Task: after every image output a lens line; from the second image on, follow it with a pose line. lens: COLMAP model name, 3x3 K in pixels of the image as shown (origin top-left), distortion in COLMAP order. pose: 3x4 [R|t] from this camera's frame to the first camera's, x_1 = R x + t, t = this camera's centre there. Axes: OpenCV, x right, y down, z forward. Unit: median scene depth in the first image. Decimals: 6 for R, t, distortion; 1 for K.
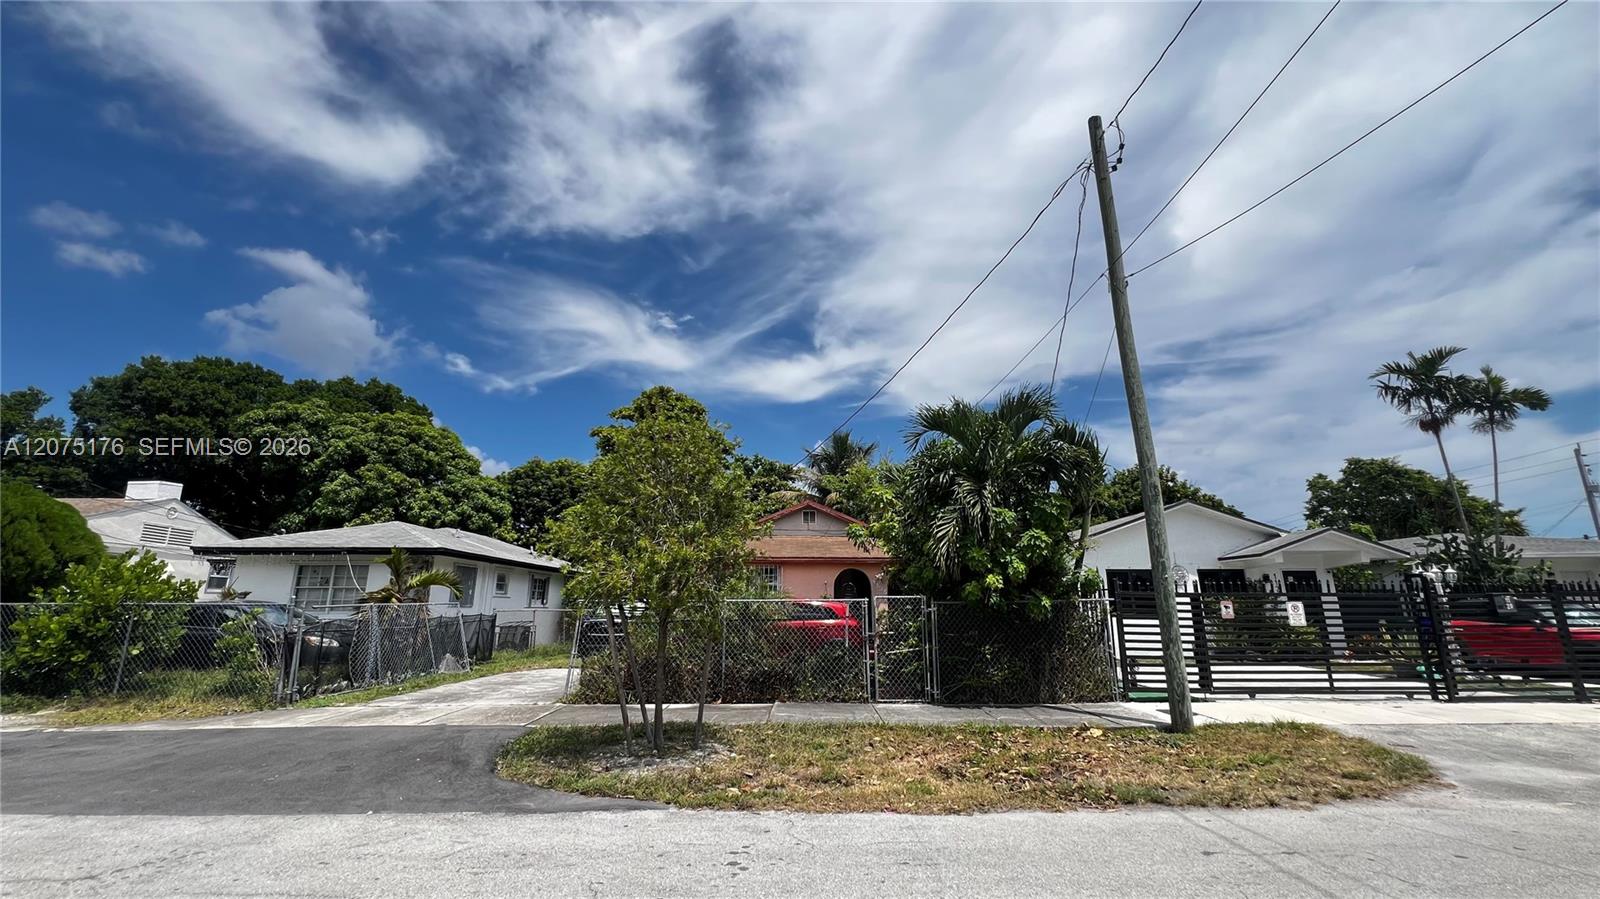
lens RADIAL K [[610.3, 0, 786.8], [0, 610.3, 452.4], [0, 0, 1]] dist [-0.000754, 0.000138]
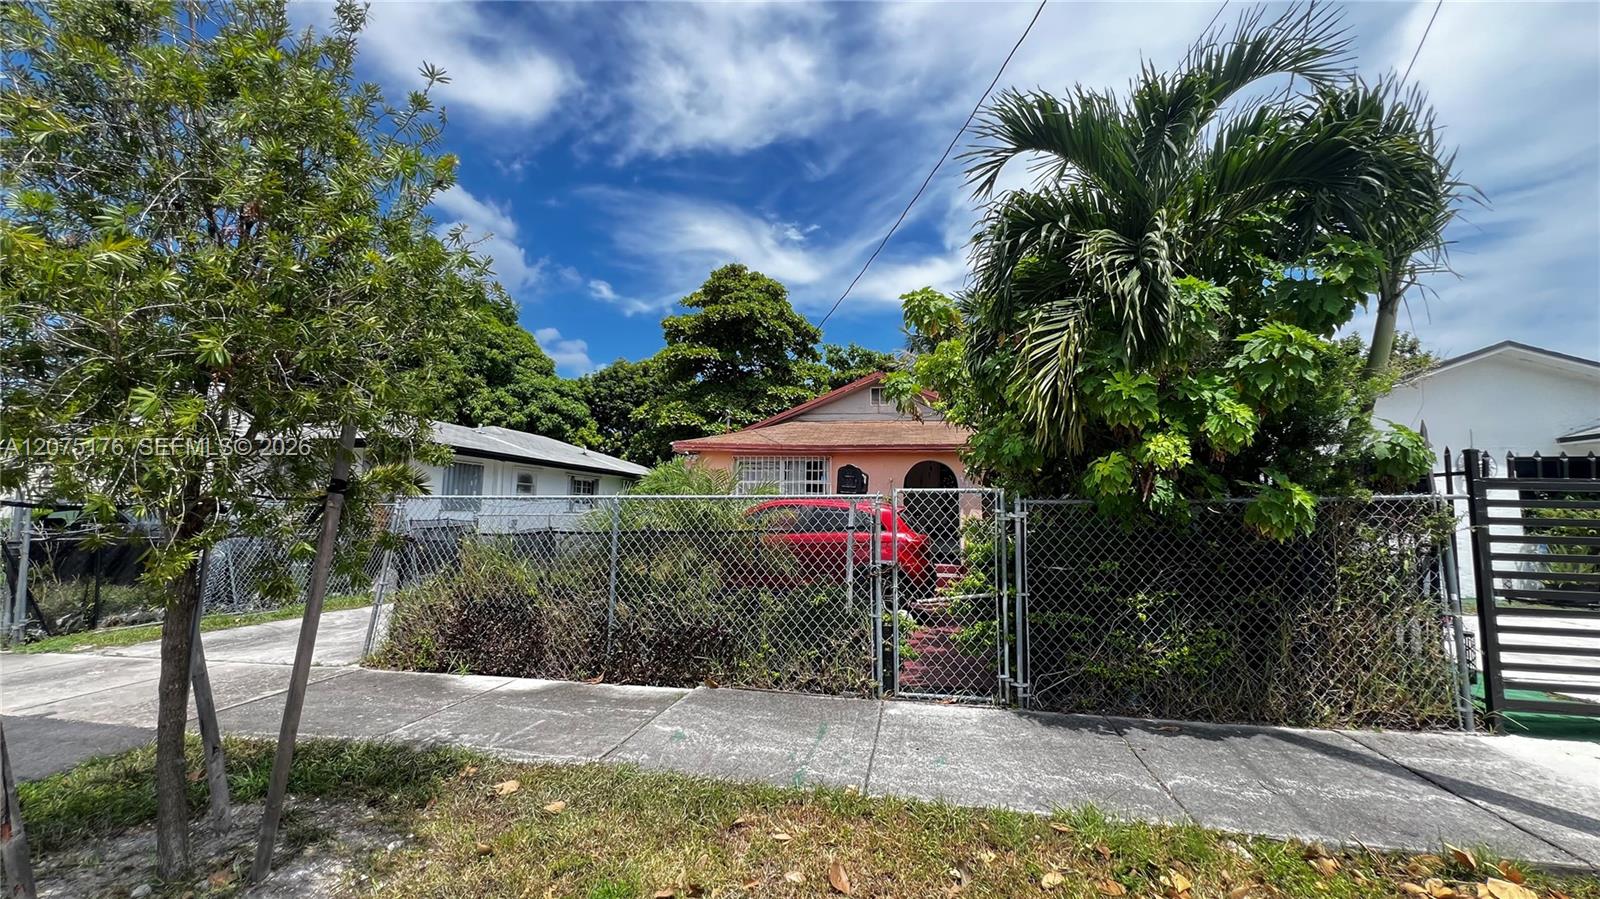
lens RADIAL K [[614.2, 0, 800.0], [0, 614.2, 449.5], [0, 0, 1]] dist [-0.000845, 0.000523]
pose [[0.983274, -0.012387, -0.181708, 0.163317], [0.037991, 0.989687, 0.138115, 0.137148], [0.178124, -0.142708, 0.973605, 0.525103]]
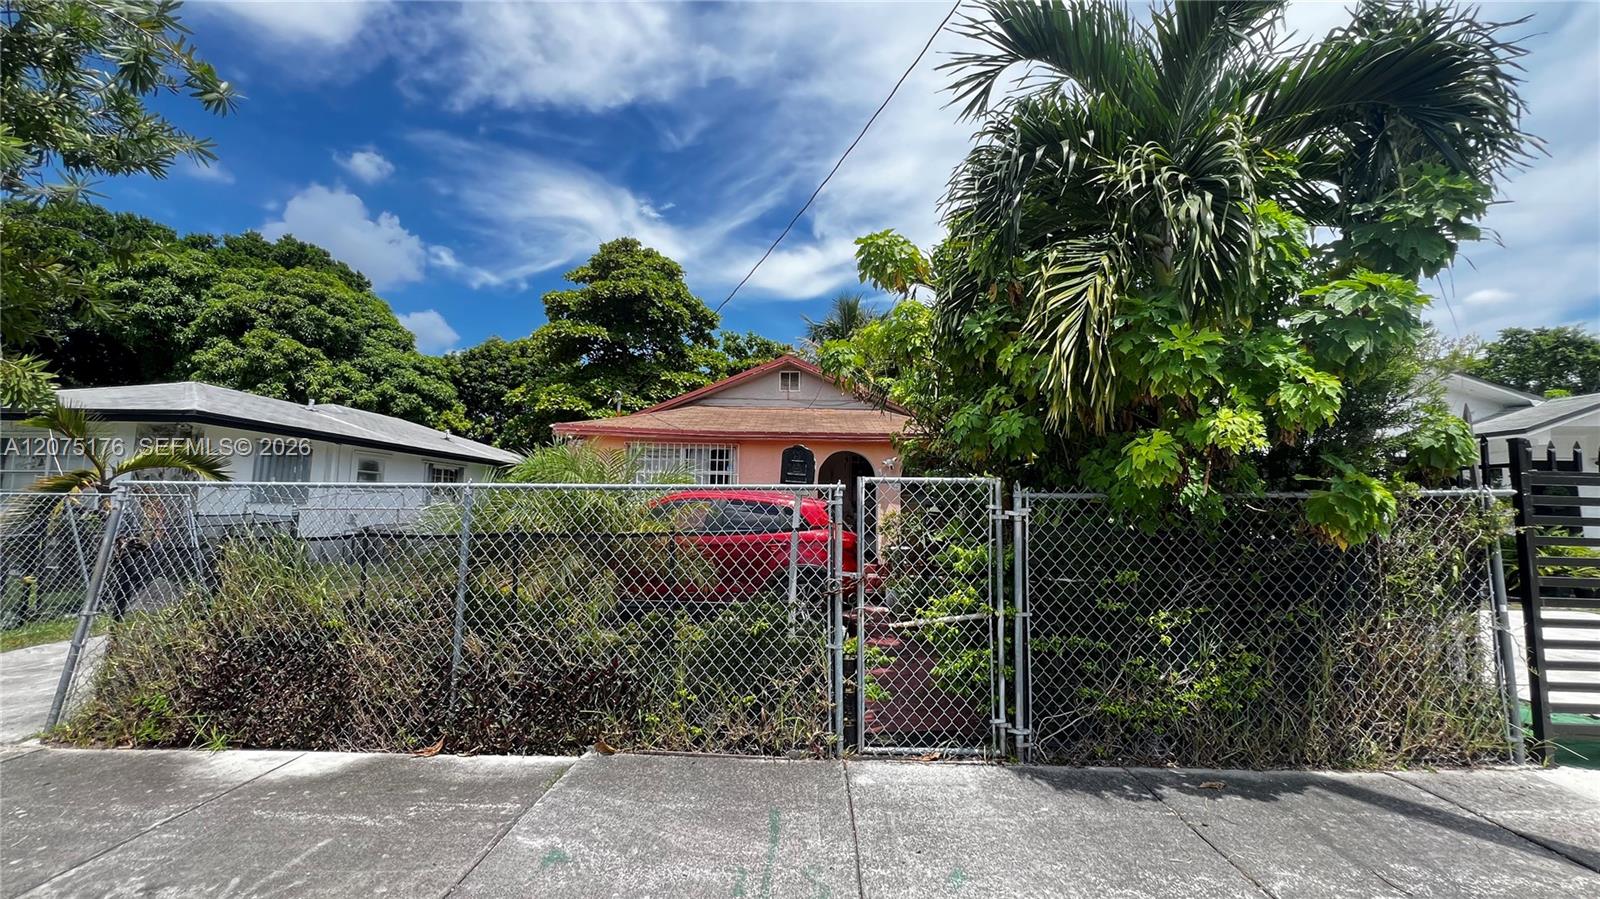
lens RADIAL K [[614.5, 0, 792.0], [0, 614.5, 449.8], [0, 0, 1]] dist [-0.001524, -0.000012]
pose [[0.999842, 0.008194, -0.015762, 0.109823], [-0.005722, 0.988526, 0.150945, 0.168084], [0.016818, -0.150831, 0.988417, 0.652764]]
